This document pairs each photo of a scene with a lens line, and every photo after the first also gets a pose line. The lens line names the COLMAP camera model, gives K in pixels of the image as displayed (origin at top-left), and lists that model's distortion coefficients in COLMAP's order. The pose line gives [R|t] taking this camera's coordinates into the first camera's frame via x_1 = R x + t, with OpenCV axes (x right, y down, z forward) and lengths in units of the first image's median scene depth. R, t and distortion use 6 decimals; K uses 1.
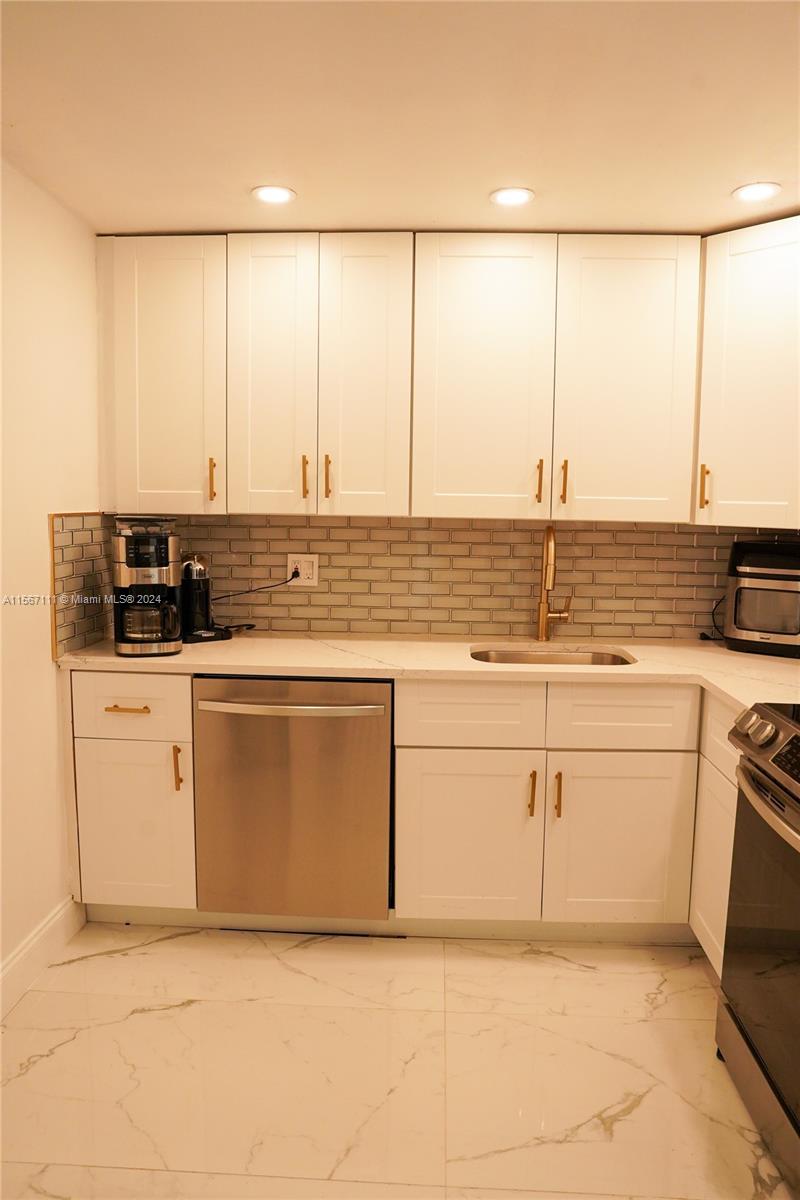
lens RADIAL K [[818.4, 0, 406.8], [0, 818.4, 599.2], [0, 0, 1]] dist [-0.120151, 0.080626]
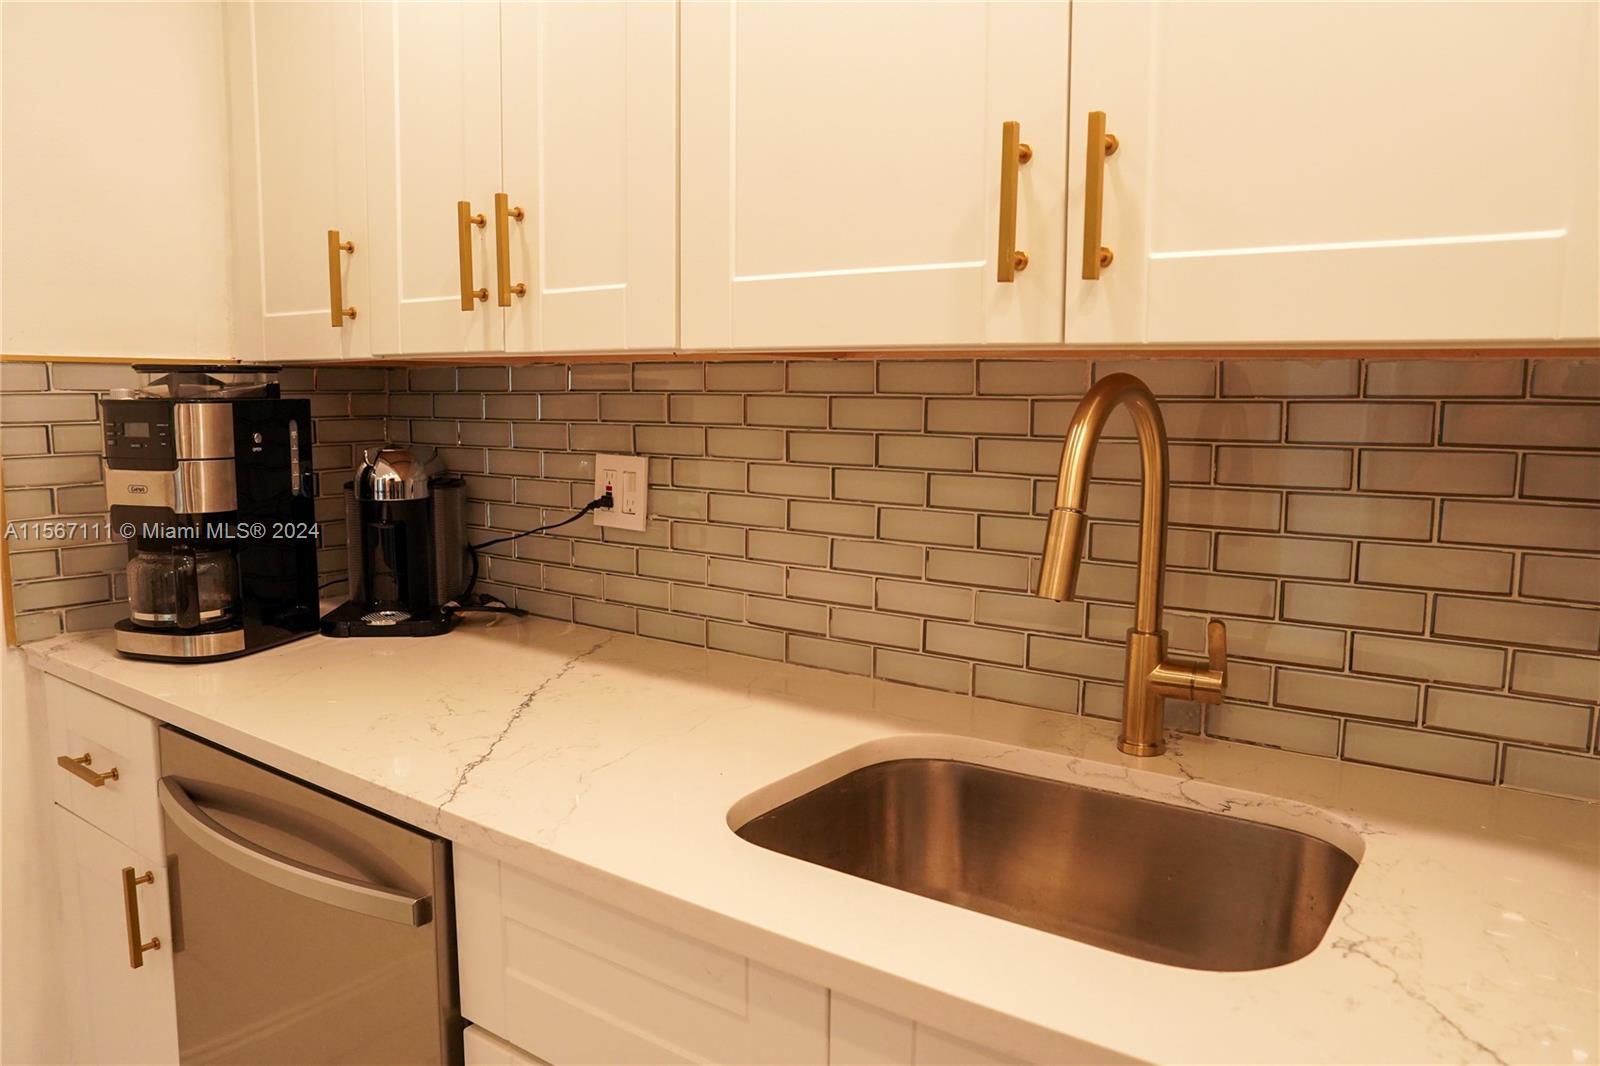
lens RADIAL K [[1091.2, 0, 800.0], [0, 1091.2, 533.0], [0, 0, 1]] dist [-0.120151, 0.080626]
pose [[0.841799, 0.062137, -0.536204, 0.298696], [-0.060855, 0.997944, 0.020107, -0.035843], [0.536350, 0.015705, 0.843849, 0.643028]]
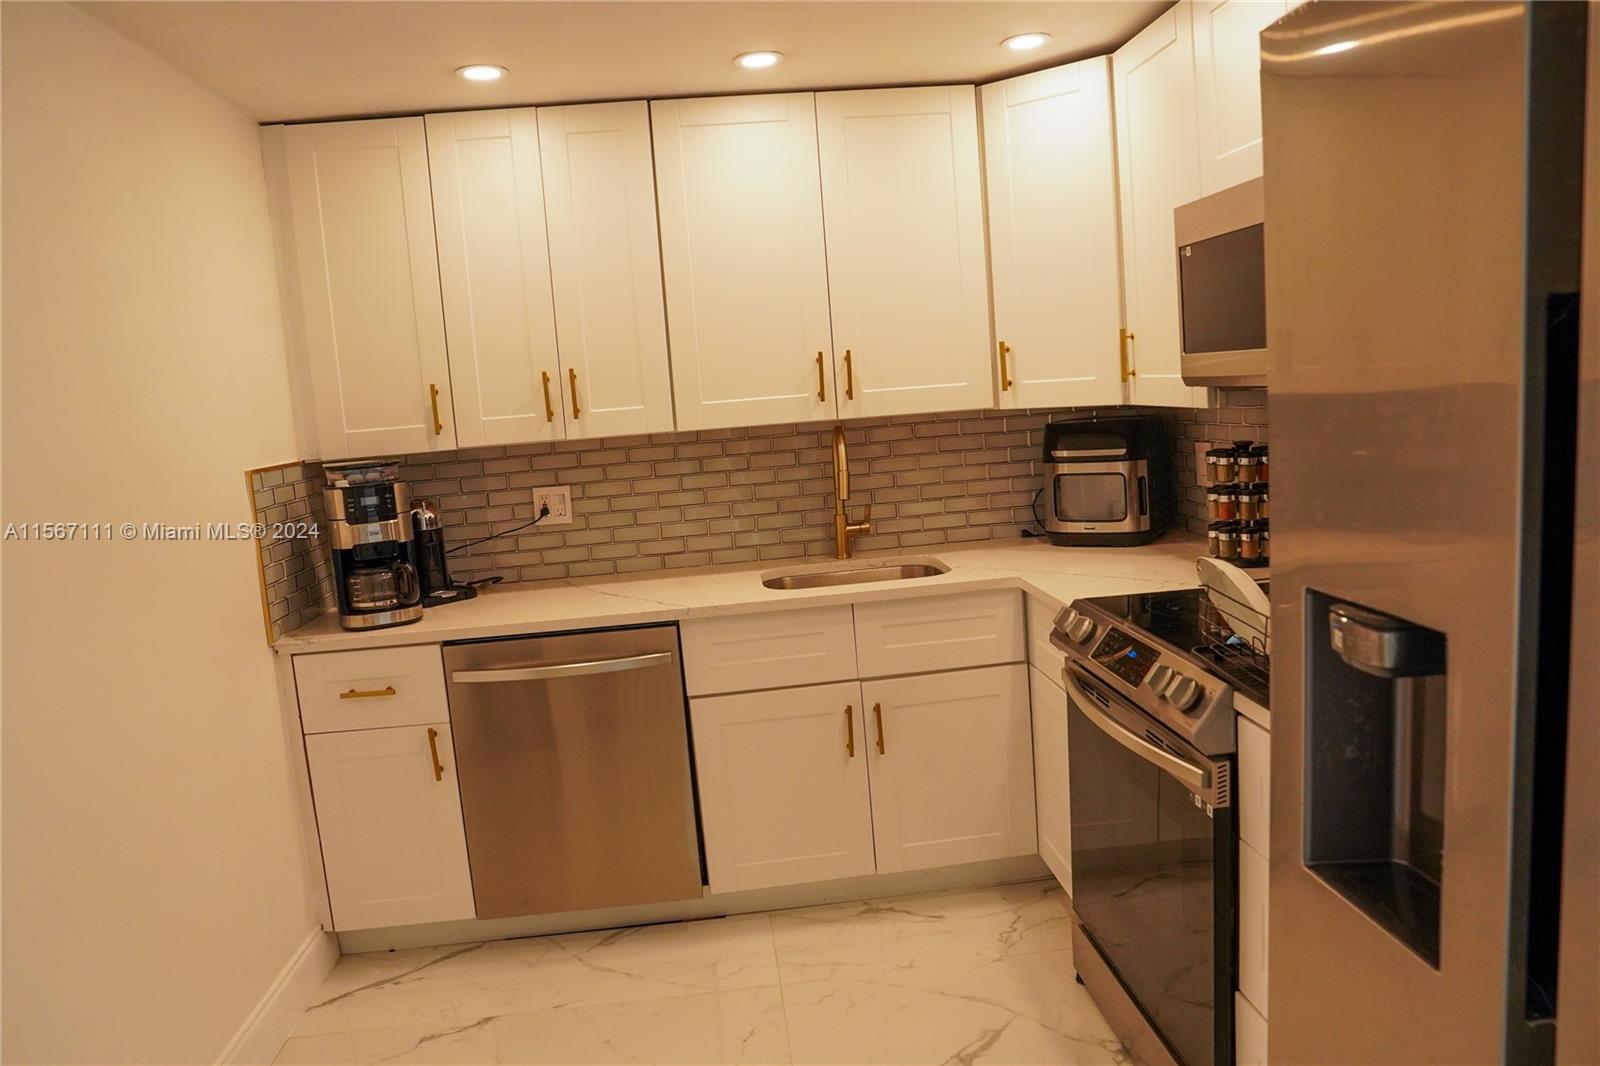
lens RADIAL K [[1074.3, 0, 809.1], [0, 1074.3, 527.5], [0, 0, 1]] dist [-0.118549, 0.000576]
pose [[0.985675, -0.105685, 0.131433, -0.016641], [0.104473, 0.994397, 0.016102, -0.004097], [-0.132399, -0.002140, 0.991194, -0.132351]]
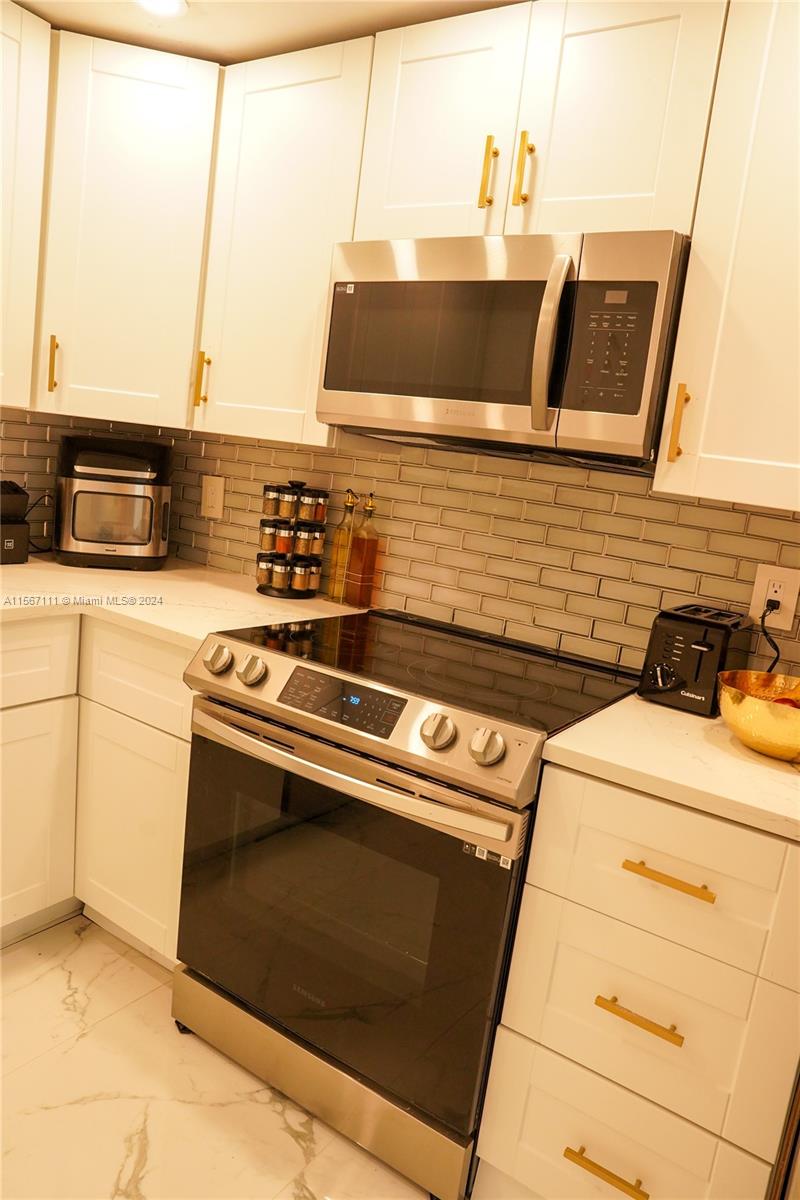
lens RADIAL K [[818.4, 0, 406.8], [0, 818.4, 599.2], [0, 0, 1]] dist [-0.120151, 0.080626]
pose [[0.511920, -0.099068, 0.853302, -0.136453], [-0.015929, 0.992062, 0.124734, -0.012543], [-0.858886, -0.077446, 0.506278, 0.271715]]
